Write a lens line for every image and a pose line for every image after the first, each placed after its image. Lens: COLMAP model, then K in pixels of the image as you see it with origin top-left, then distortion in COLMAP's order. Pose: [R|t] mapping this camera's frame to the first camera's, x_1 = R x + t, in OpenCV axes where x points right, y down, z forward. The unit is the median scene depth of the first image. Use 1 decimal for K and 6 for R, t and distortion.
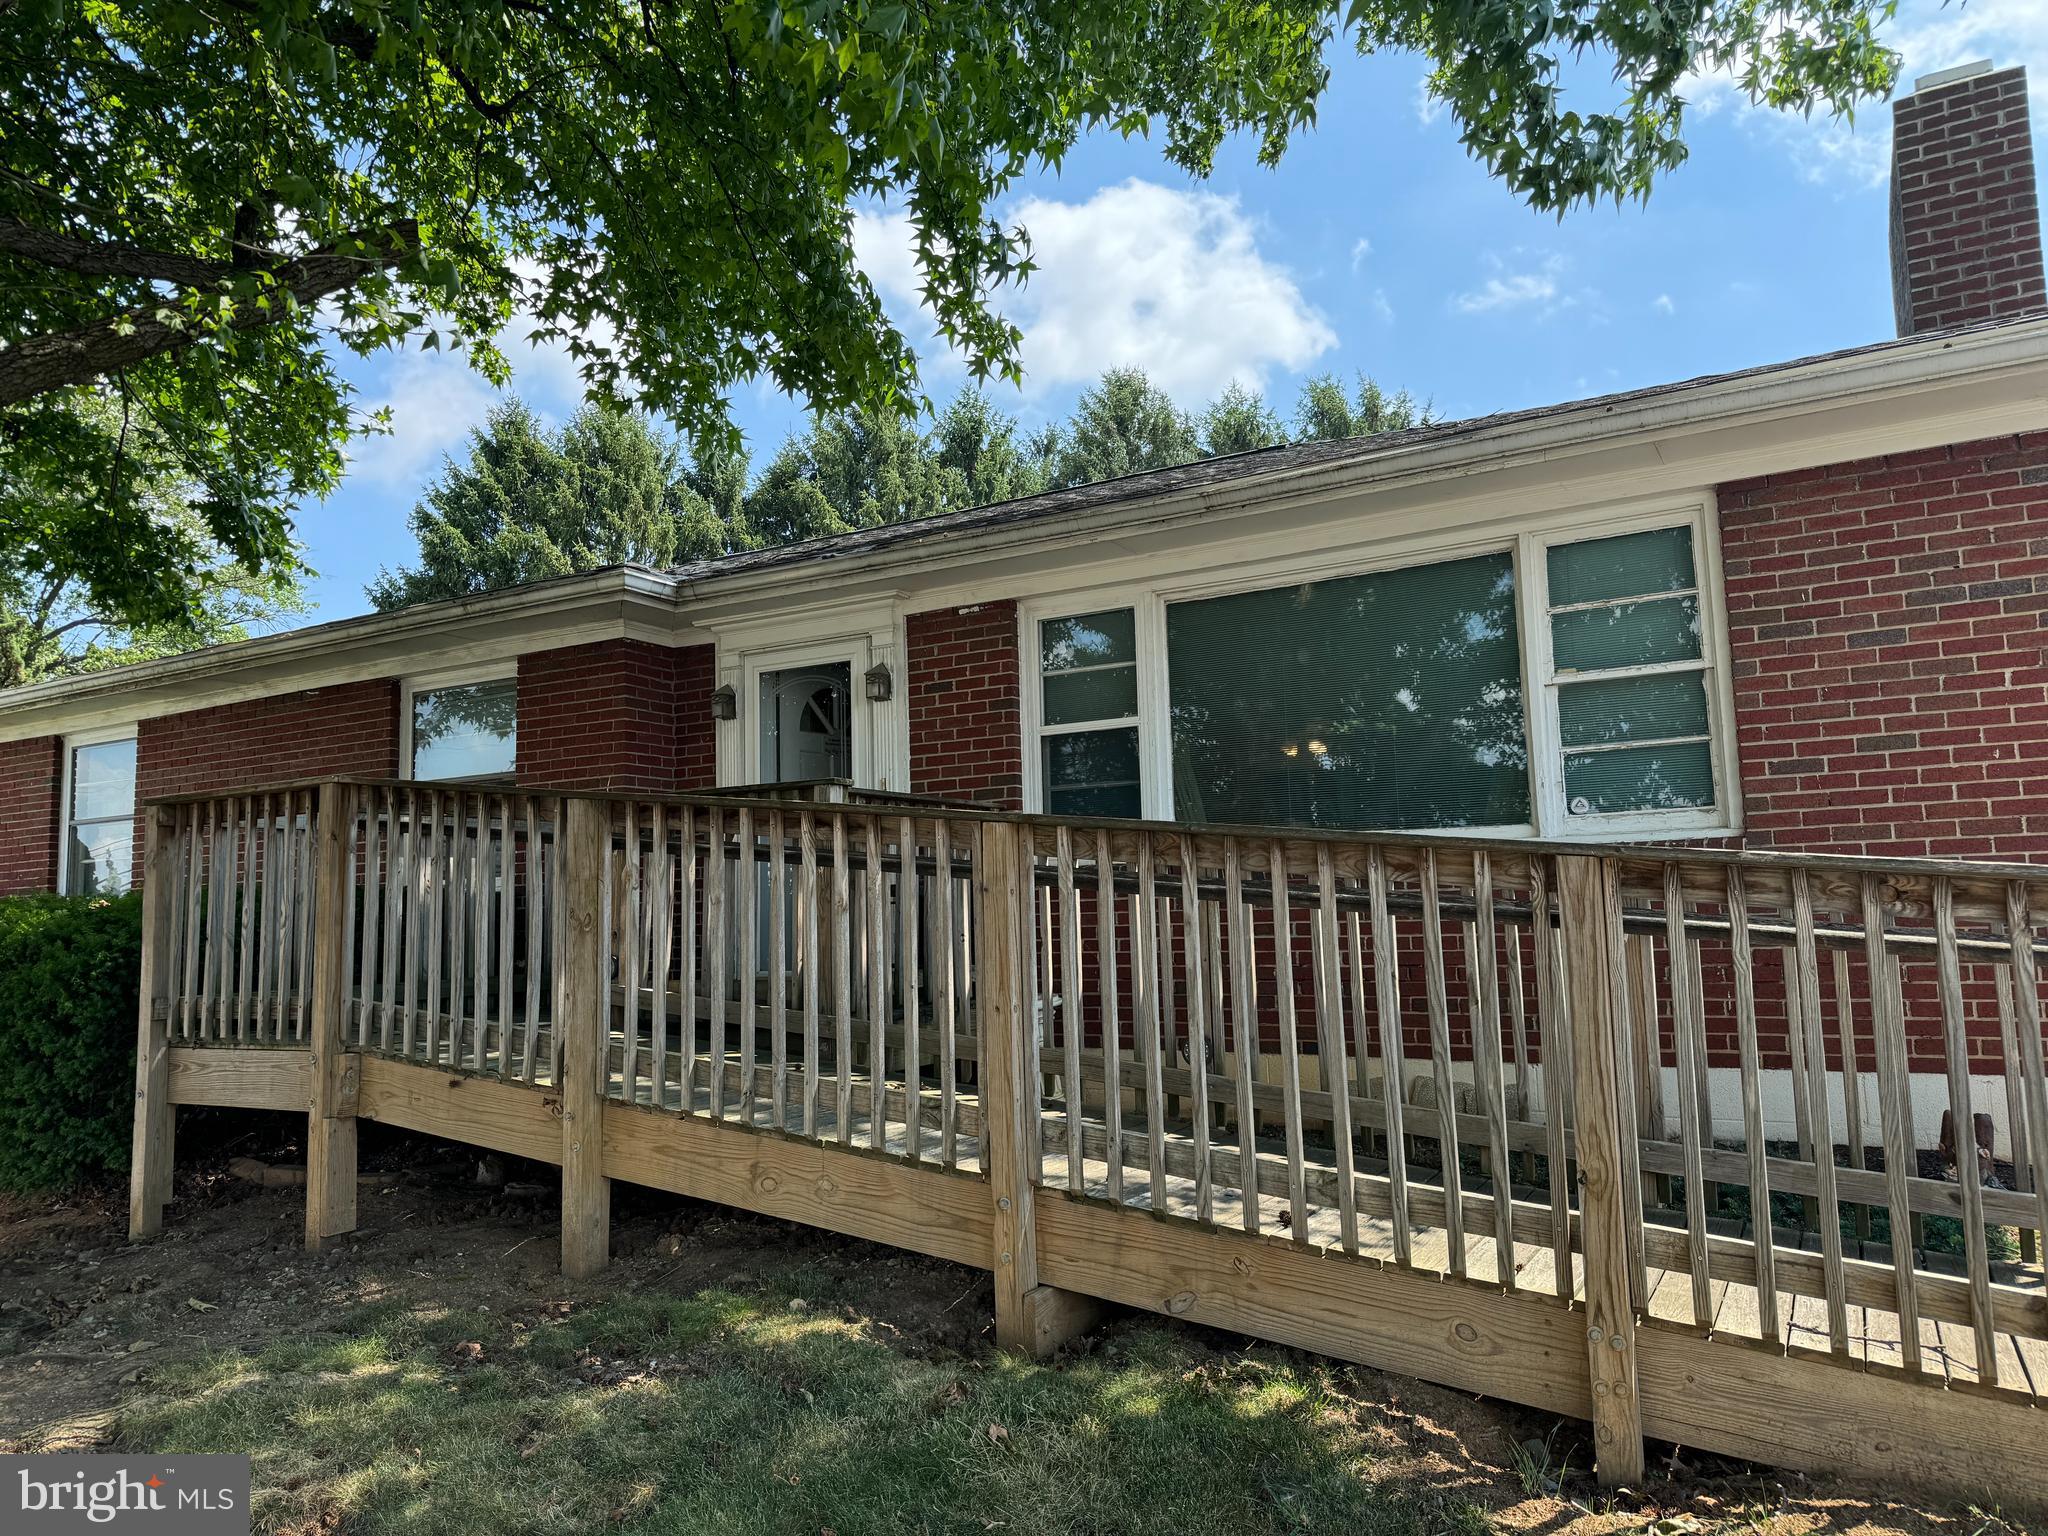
lens RADIAL K [[1416.0, 0, 1010.5], [0, 1416.0, 788.4], [0, 0, 1]] dist [0.028679, -0.038160]
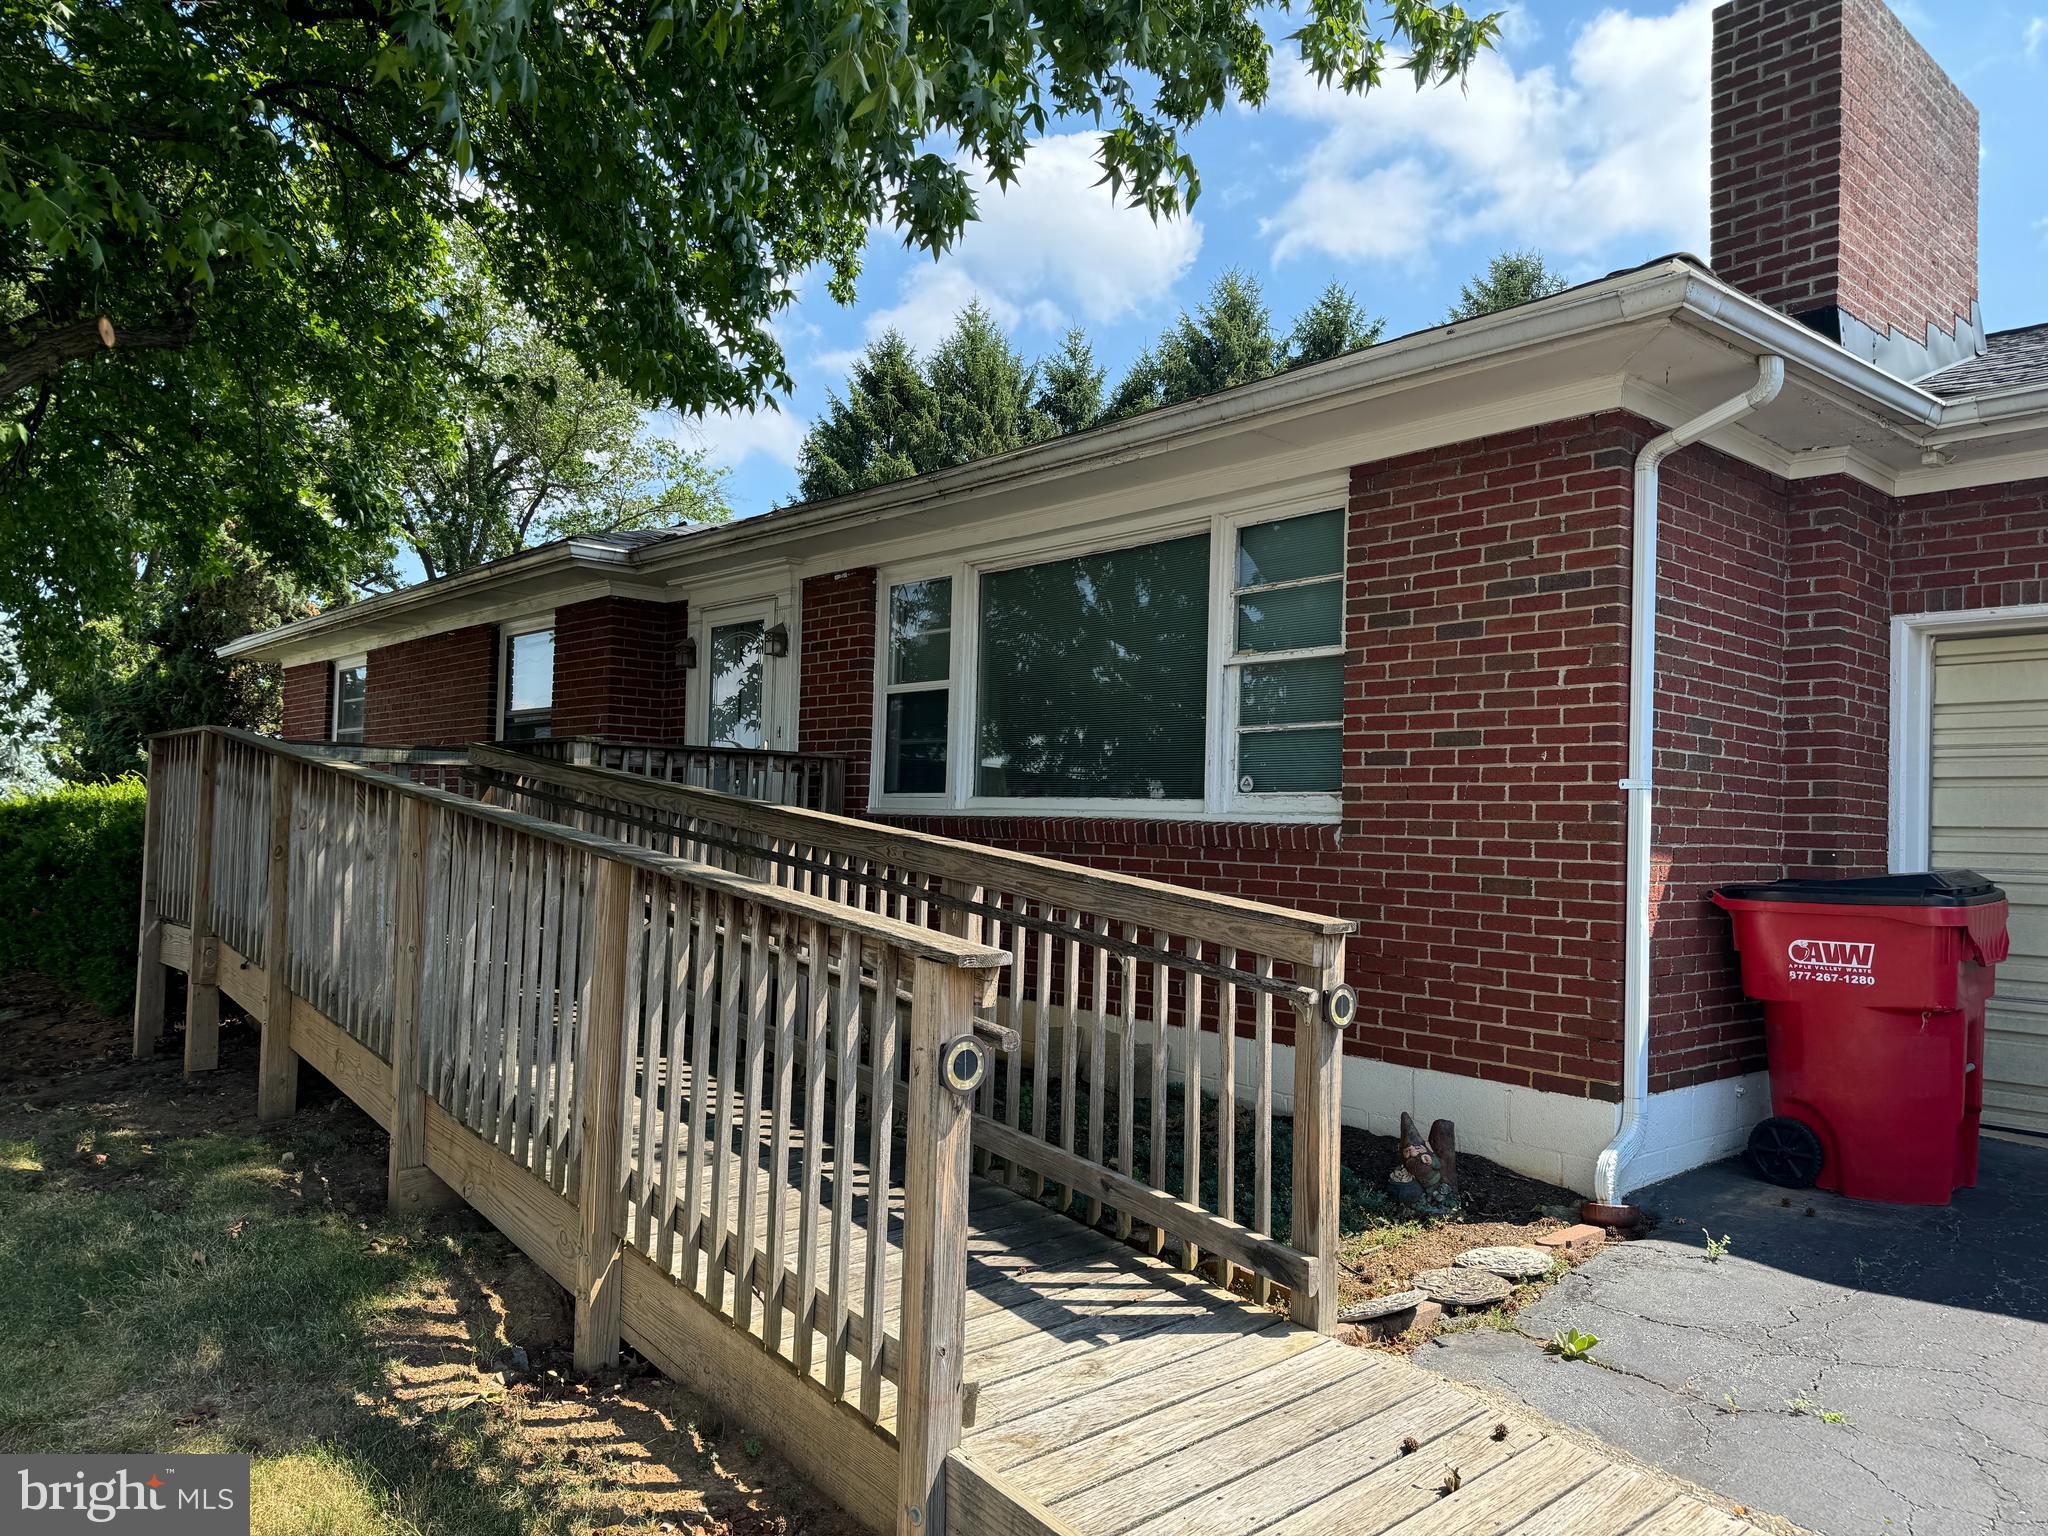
lens RADIAL K [[1416.0, 0, 1049.1], [0, 1416.0, 788.2], [0, 0, 1]] dist [0.028679, -0.038160]
pose [[0.952511, 0.043862, -0.301328, 0.618921], [-0.023437, 0.997196, 0.071070, -0.058542], [0.303600, -0.060633, 0.950868, -0.009570]]
